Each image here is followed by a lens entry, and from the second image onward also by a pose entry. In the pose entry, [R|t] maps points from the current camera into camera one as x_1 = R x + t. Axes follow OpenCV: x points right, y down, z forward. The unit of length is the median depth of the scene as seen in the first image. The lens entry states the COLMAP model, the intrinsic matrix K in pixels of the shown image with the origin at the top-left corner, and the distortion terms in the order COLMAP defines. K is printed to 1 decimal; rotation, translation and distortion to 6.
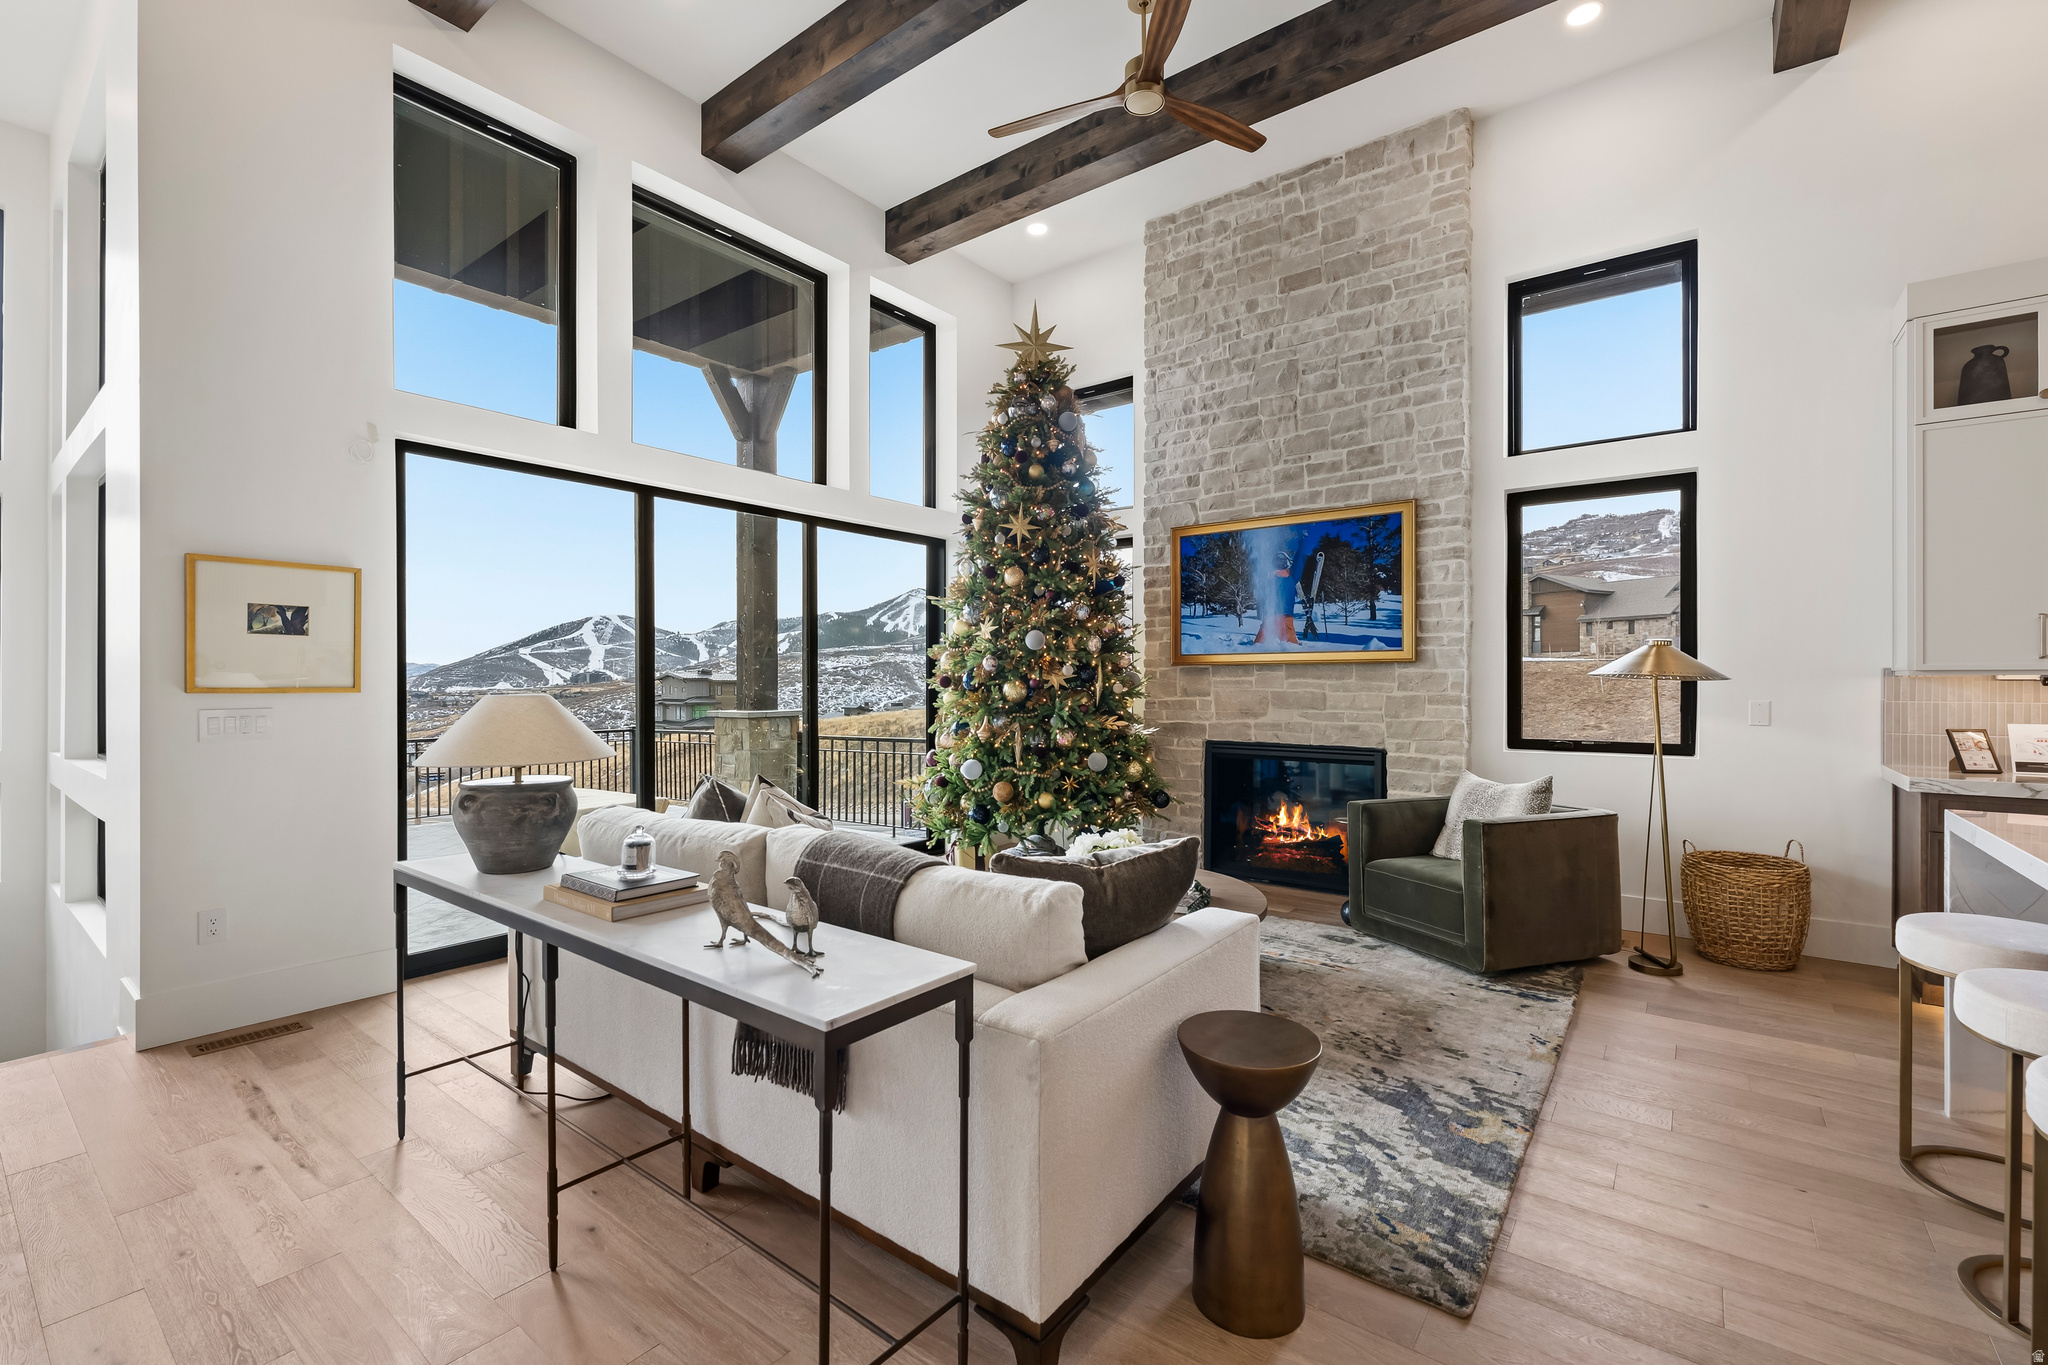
lens RADIAL K [[875.0, 0, 1019.8], [0, 875.0, 680.8], [0, 0, 1]] dist [-0.001261, -0.000180]
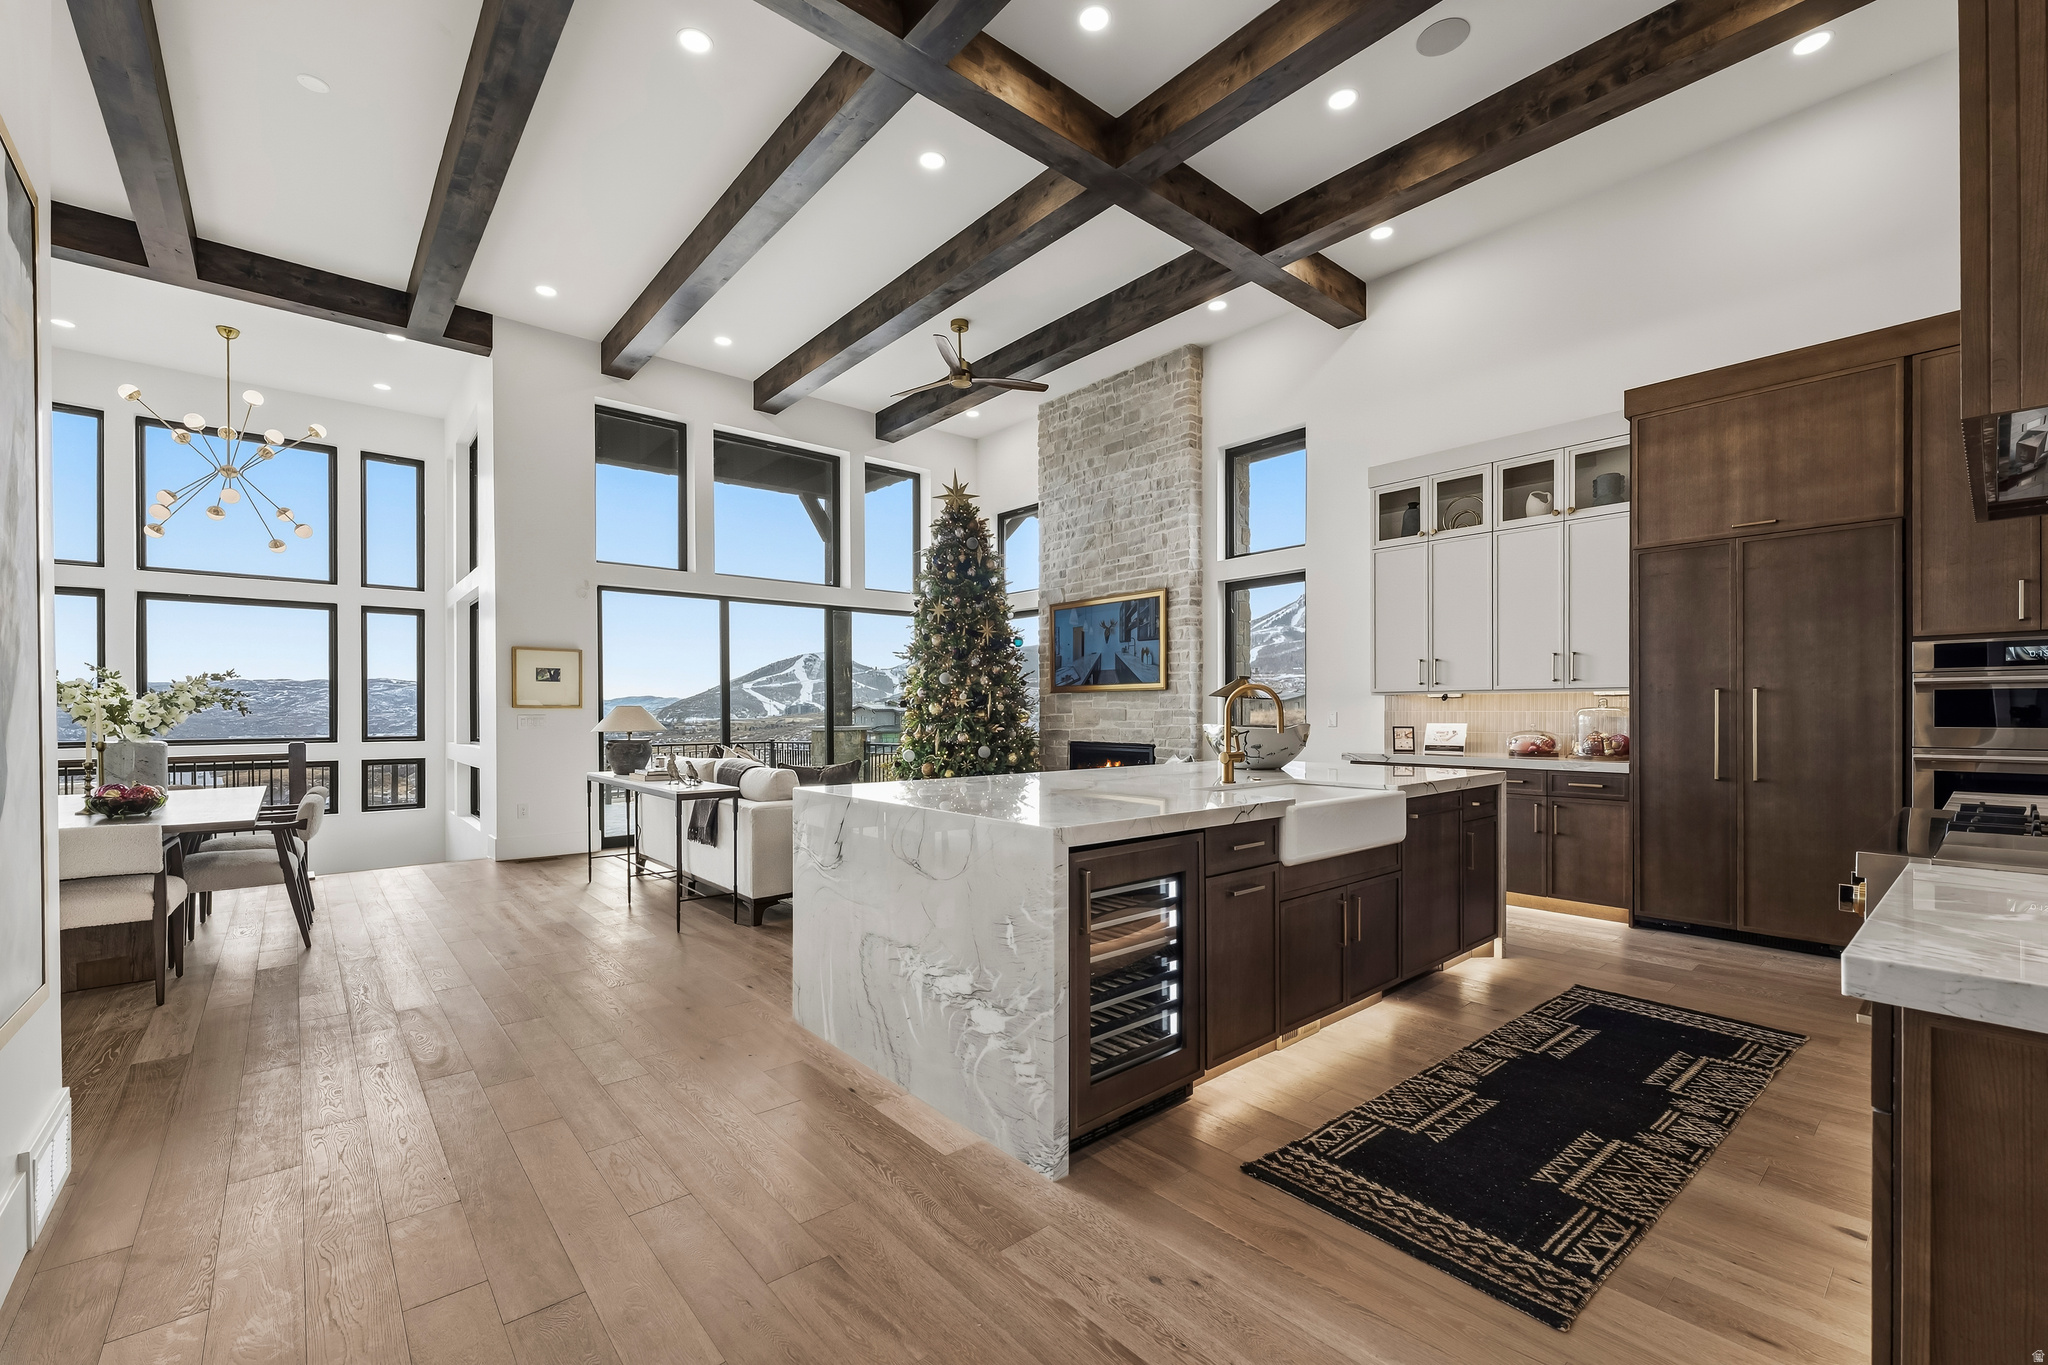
lens RADIAL K [[846.7, 0, 1022.7], [0, 846.7, 715.7], [0, 0, 1]] dist [0.000225, -0.000124]
pose [[0.979844, -0.001926, -0.199757, 0.508056], [0.002990, 0.999983, 0.005024, 0.017656], [0.199744, -0.005520, 0.979833, -0.577800]]
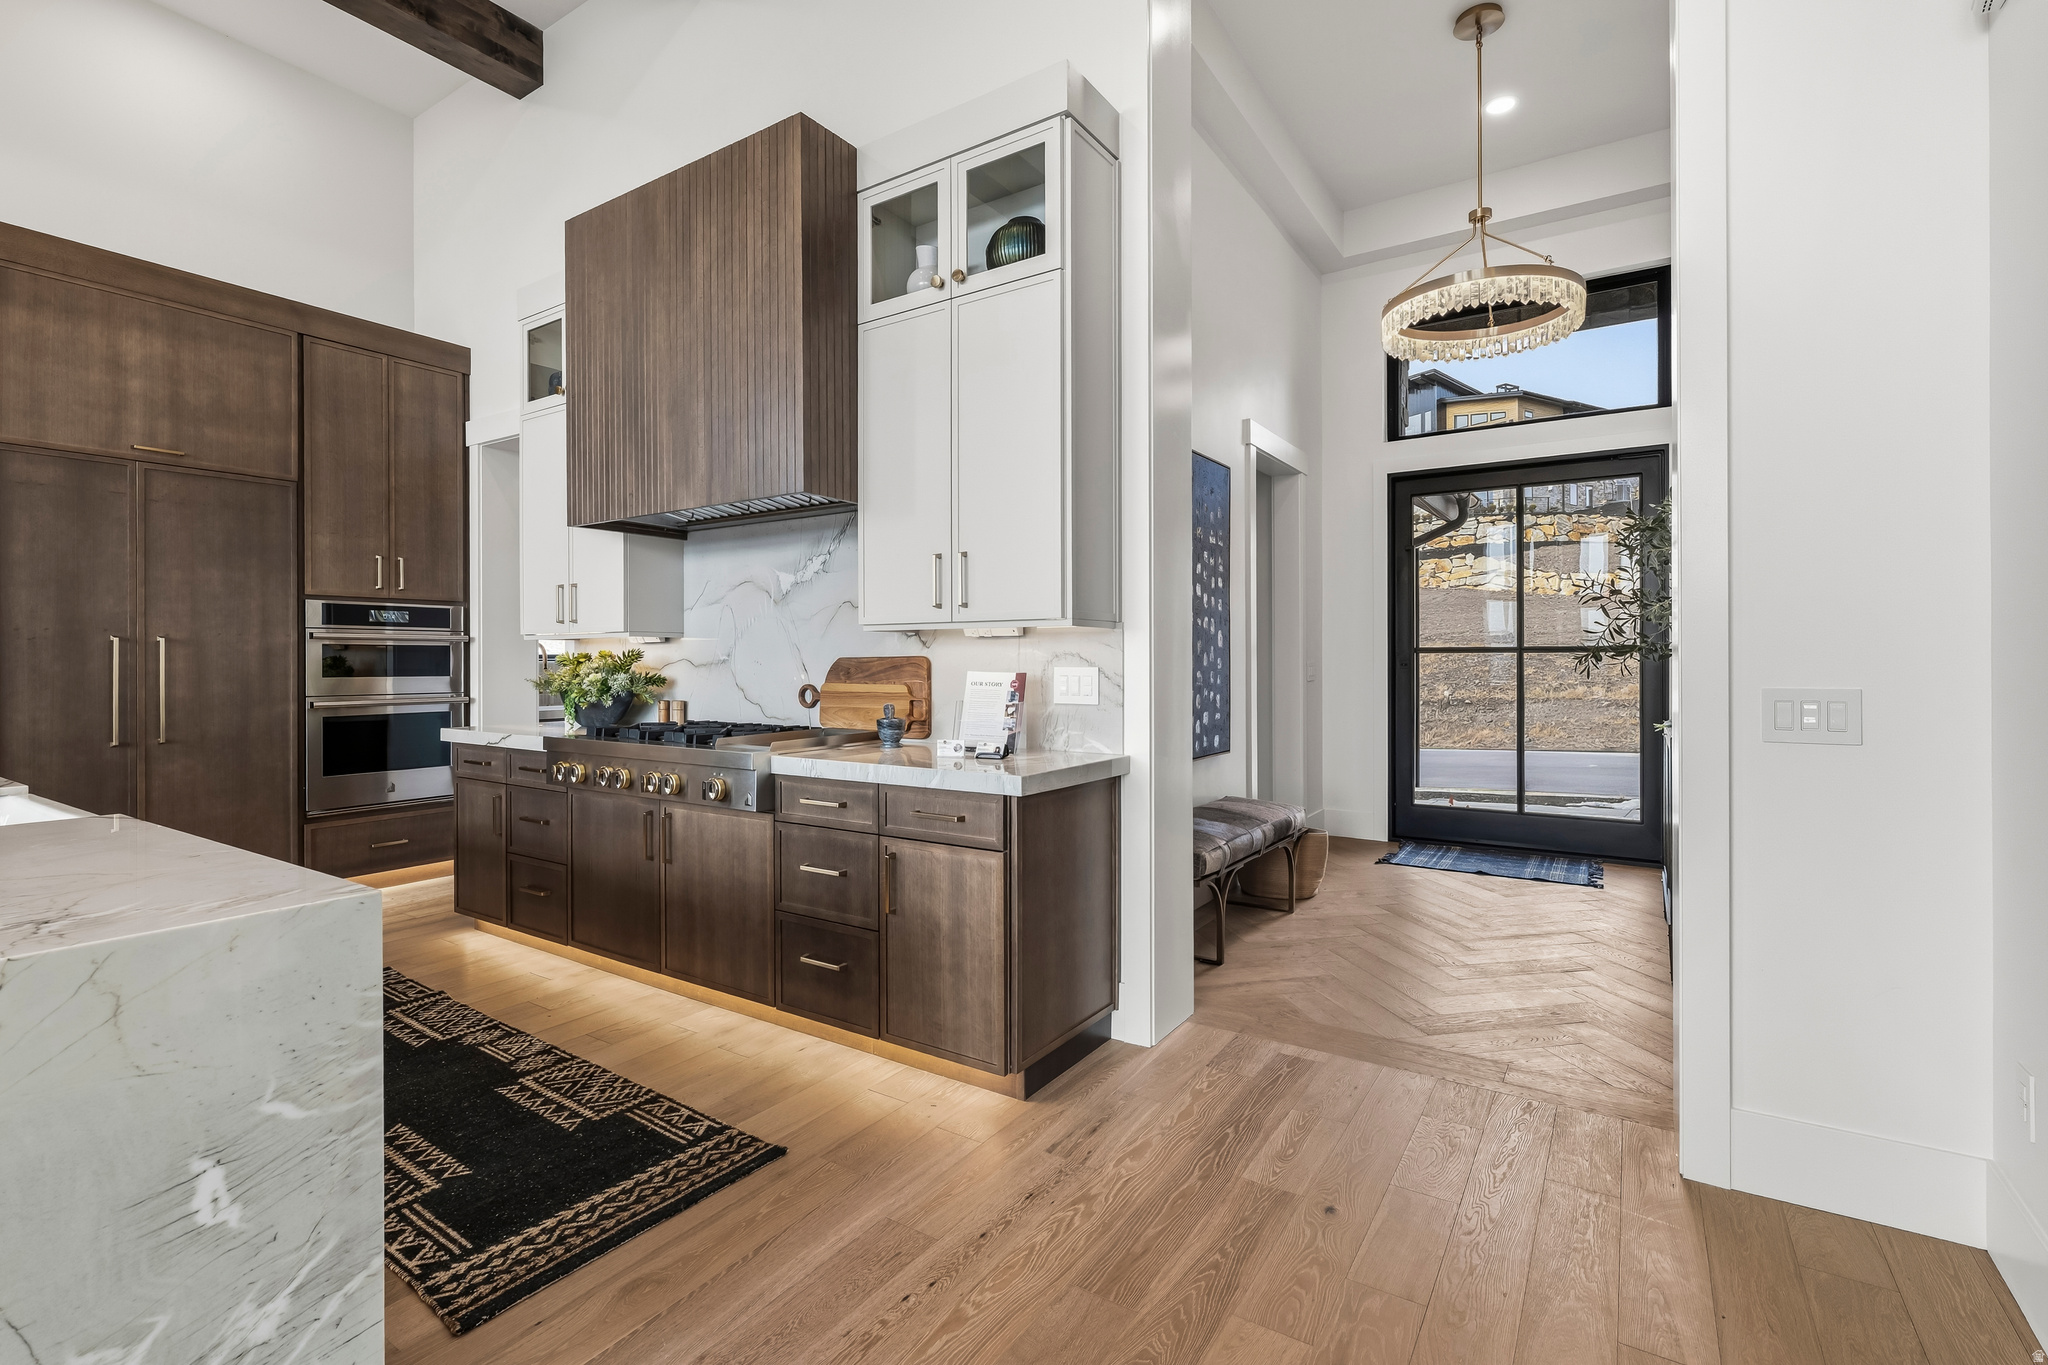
lens RADIAL K [[929.5, 0, 1016.2], [0, 929.5, 662.3], [0, 0, 1]] dist [-0.000125, -0.000041]
pose [[-0.072425, -0.000506, 0.997374, 0.179353], [0.001510, 0.999999, 0.000617, 0.019261], [-0.997373, 0.001551, -0.072424, -0.287985]]
